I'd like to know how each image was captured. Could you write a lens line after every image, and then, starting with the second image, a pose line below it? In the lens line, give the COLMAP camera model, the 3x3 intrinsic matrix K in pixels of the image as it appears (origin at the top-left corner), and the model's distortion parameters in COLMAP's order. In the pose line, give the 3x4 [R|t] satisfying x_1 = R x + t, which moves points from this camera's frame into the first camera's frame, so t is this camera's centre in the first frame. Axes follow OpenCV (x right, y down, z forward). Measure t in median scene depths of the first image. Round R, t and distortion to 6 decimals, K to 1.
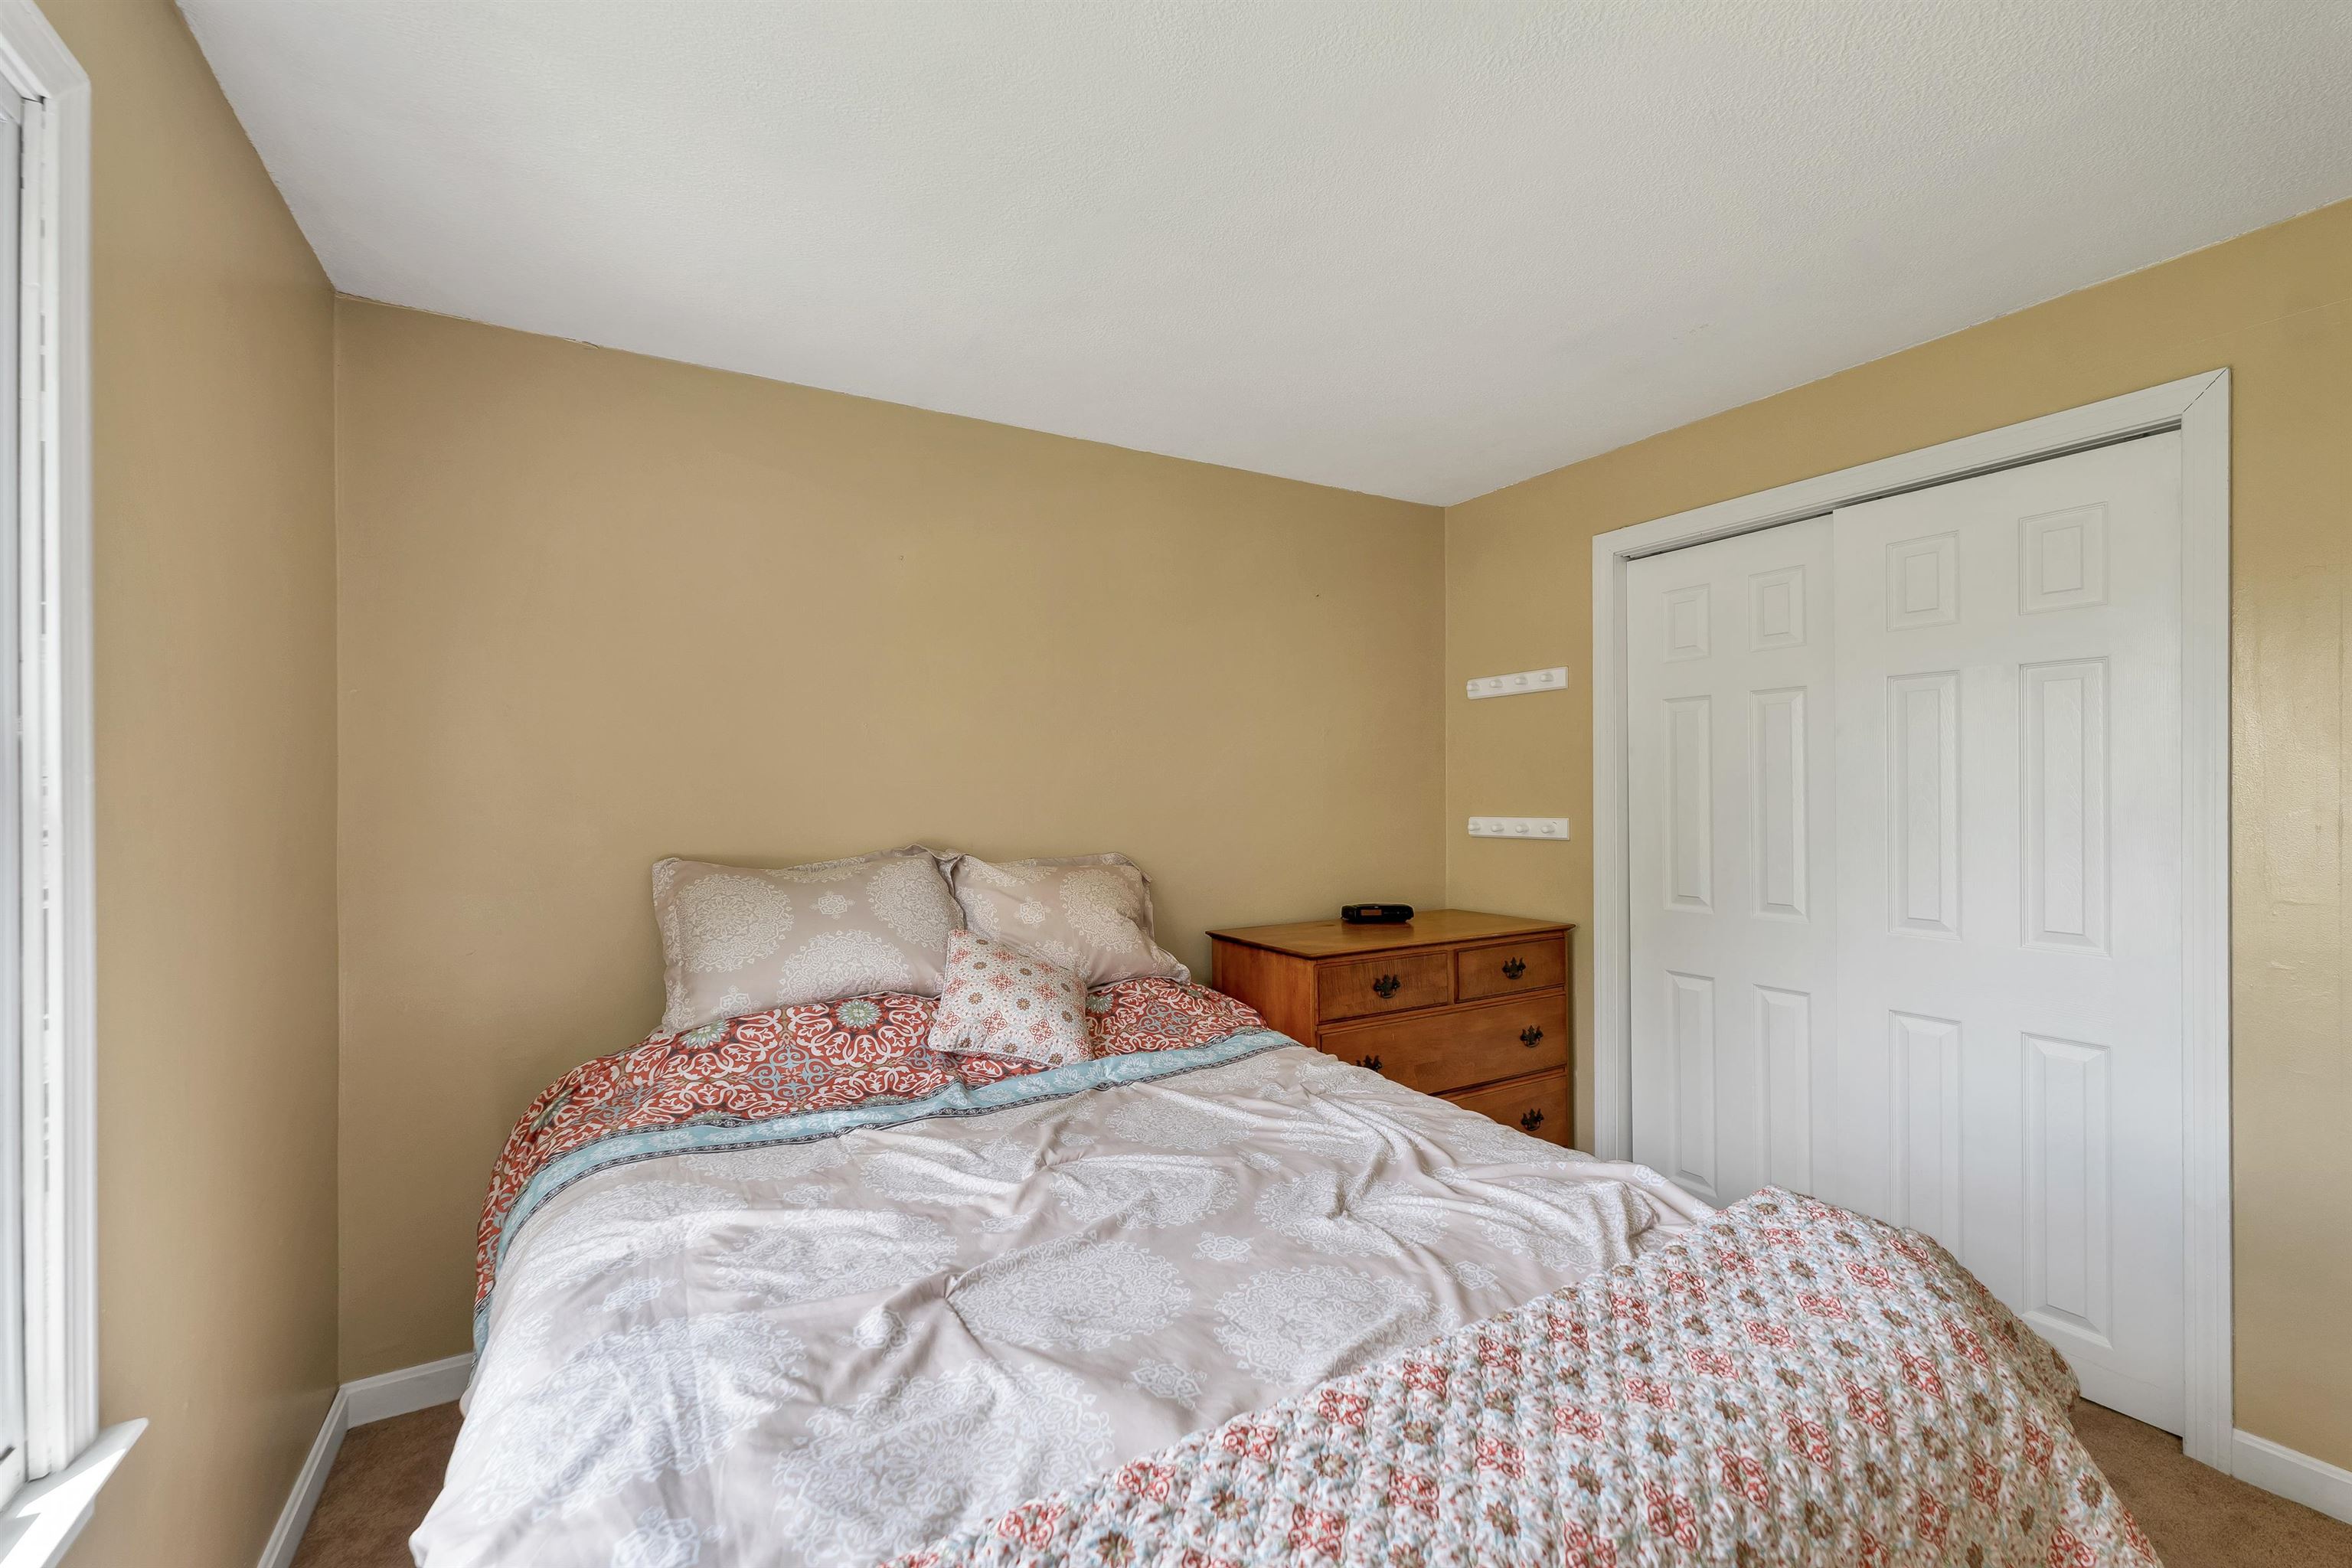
lens RADIAL K [[975.2, 0, 1178.4], [0, 975.2, 796.3], [0, 0, 1]] dist [0.001374, 0.000161]
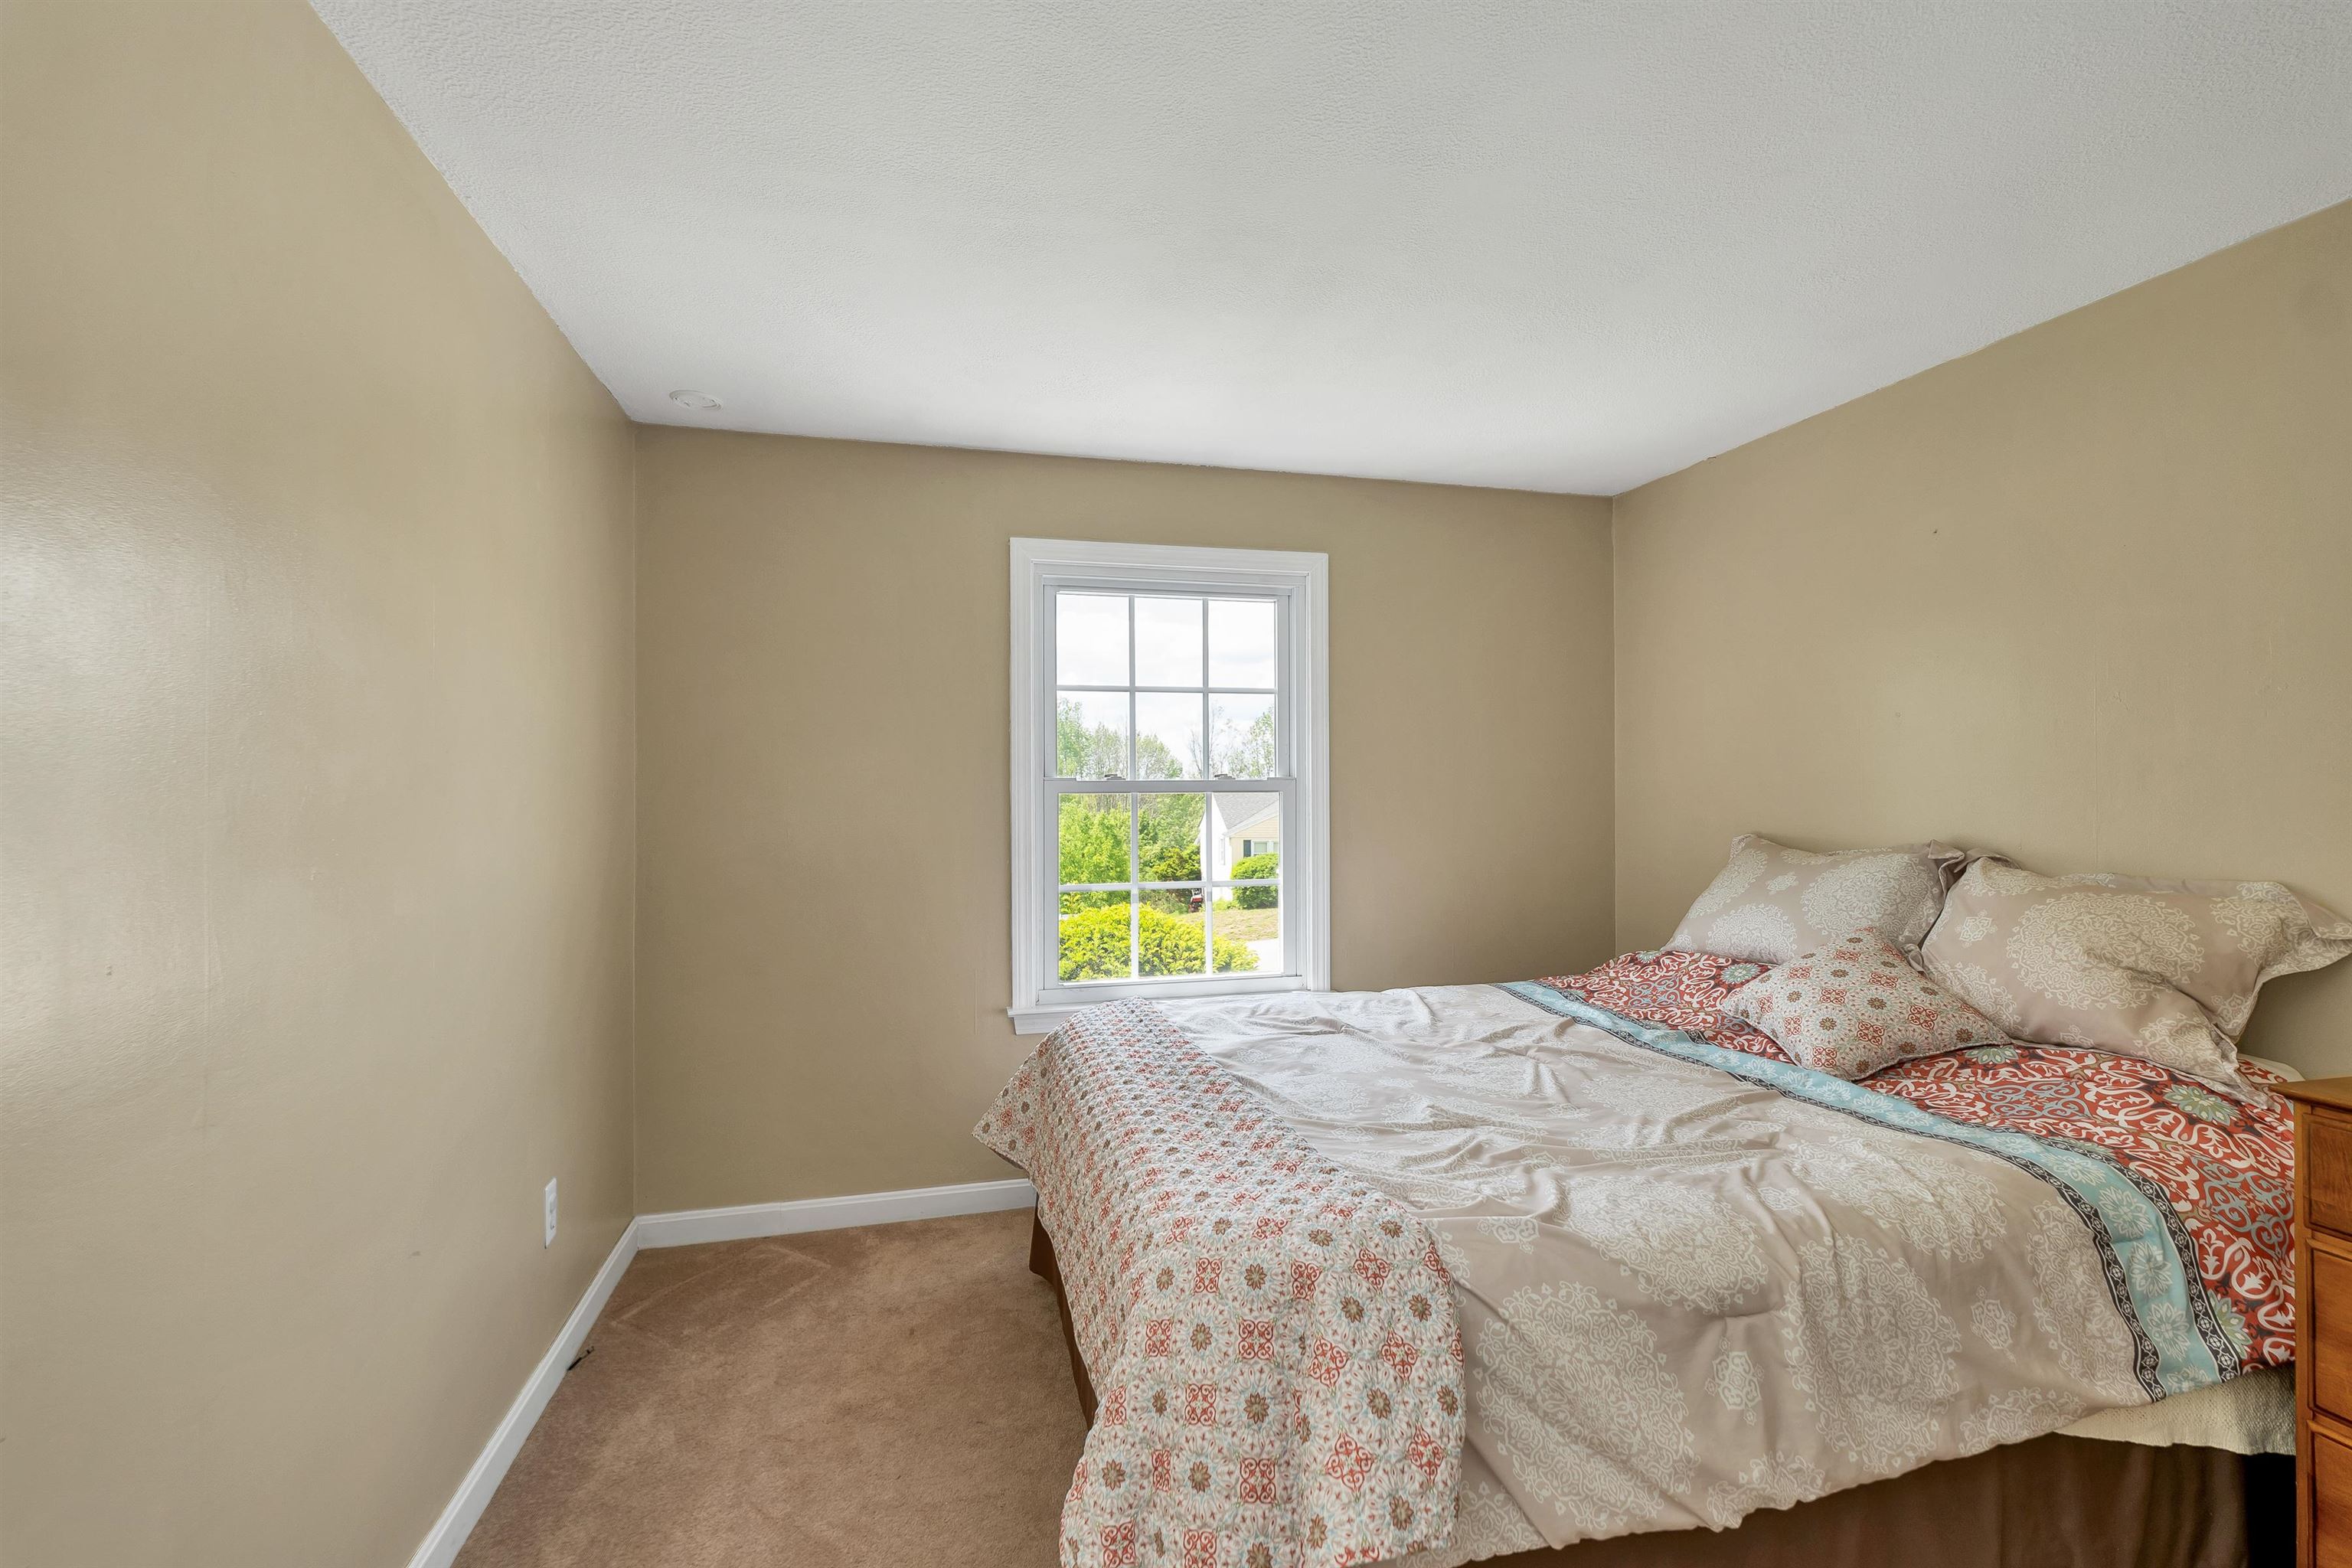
lens RADIAL K [[975.2, 0, 1178.4], [0, 975.2, 796.3], [0, 0, 1]] dist [0.001374, 0.000161]
pose [[-0.282303, 0.004891, -0.959313, 1.103409], [-0.004496, 0.999969, 0.006422, 0.000990], [0.959315, 0.006126, -0.282273, 0.750967]]
